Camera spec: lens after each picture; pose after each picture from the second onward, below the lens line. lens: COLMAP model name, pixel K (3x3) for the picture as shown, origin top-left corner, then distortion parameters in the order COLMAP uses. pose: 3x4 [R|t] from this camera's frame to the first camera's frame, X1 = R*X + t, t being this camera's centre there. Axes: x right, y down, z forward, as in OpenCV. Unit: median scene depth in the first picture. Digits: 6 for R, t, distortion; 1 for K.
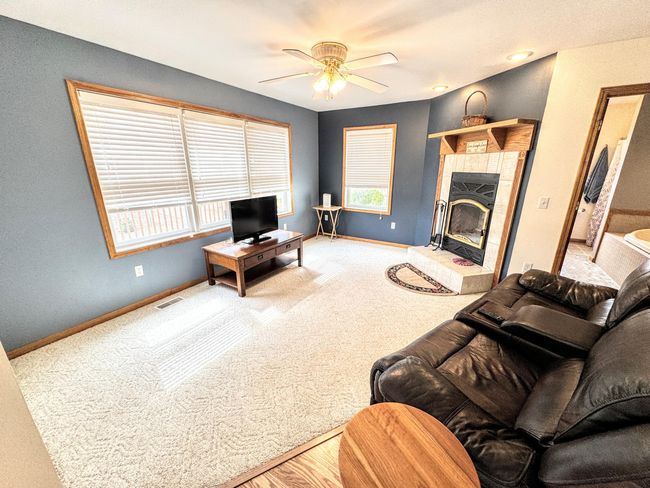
lens RADIAL K [[258.8, 0, 325.6], [0, 258.8, 243.7], [0, 0, 1]] dist [-0.001663, 0.000029]
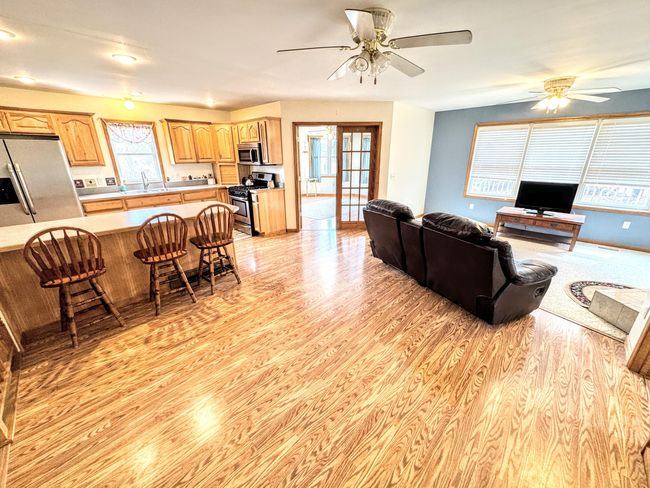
lens RADIAL K [[258.8, 0, 325.6], [0, 258.8, 243.7], [0, 0, 1]] dist [-0.001663, 0.000029]
pose [[-0.229943, 0.321073, -0.918716, 1.235720], [-0.279392, 0.882495, 0.378342, -0.070959], [0.932237, 0.343679, -0.113218, 0.160284]]
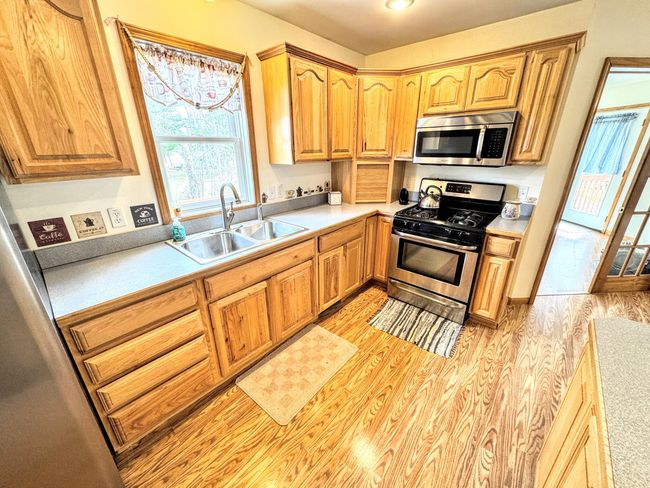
lens RADIAL K [[258.8, 0, 325.6], [0, 258.8, 243.7], [0, 0, 1]] dist [-0.001663, 0.000029]
pose [[-0.184181, 0.344379, -0.920587, 0.586480], [-0.279987, 0.879423, 0.384997, 0.216931], [0.942170, 0.328662, -0.065552, -0.733857]]
